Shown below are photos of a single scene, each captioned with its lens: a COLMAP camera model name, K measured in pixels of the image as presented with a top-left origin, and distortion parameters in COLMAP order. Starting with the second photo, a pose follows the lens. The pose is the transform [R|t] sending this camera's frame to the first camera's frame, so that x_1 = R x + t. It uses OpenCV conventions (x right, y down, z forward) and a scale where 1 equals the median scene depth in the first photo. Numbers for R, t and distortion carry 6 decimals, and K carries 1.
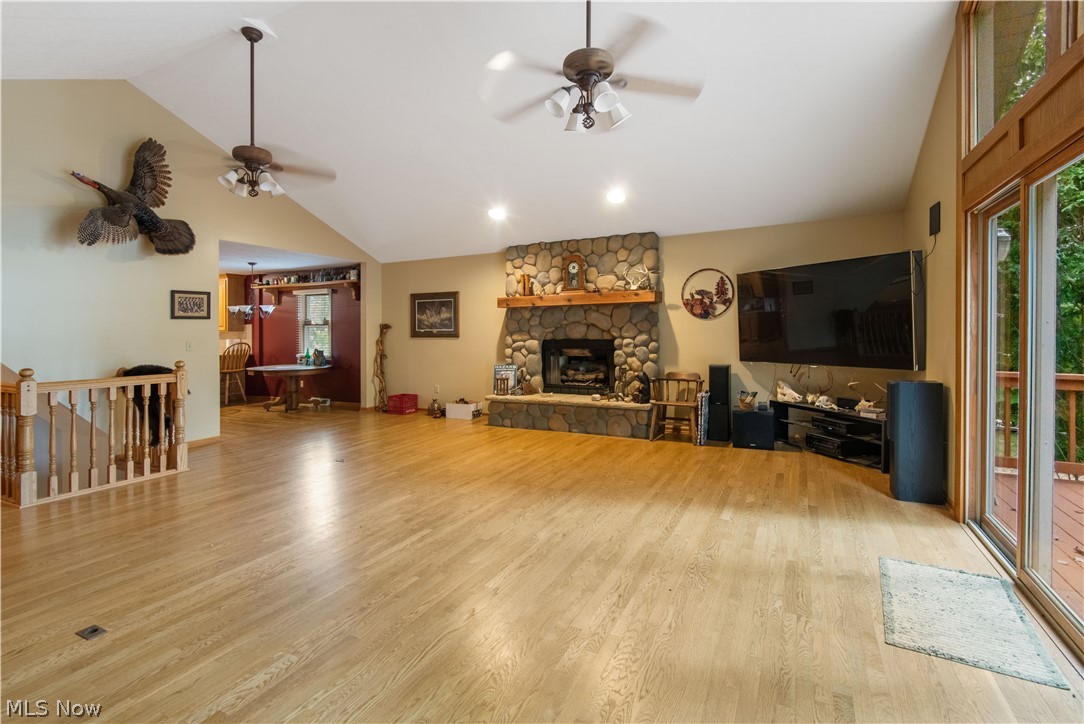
lens RADIAL K [[503.1, 0, 532.5], [0, 503.1, 329.7], [0, 0, 1]] dist [0.010939, -0.006276]
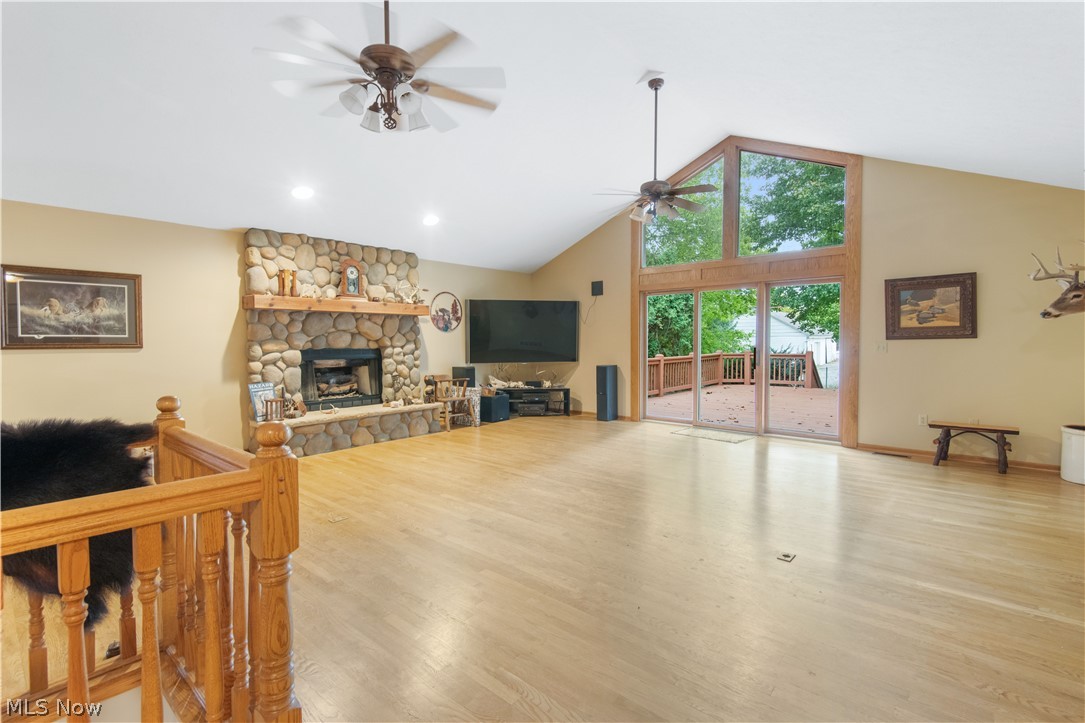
lens RADIAL K [[503.5, 0, 539.7], [0, 503.5, 361.0], [0, 0, 1]] dist [0.010939, -0.006276]
pose [[0.230356, -0.026958, 0.972733, -0.771112], [-0.001621, 0.999604, 0.028086, 0.014988], [-0.973105, -0.008046, 0.230222, 0.446280]]
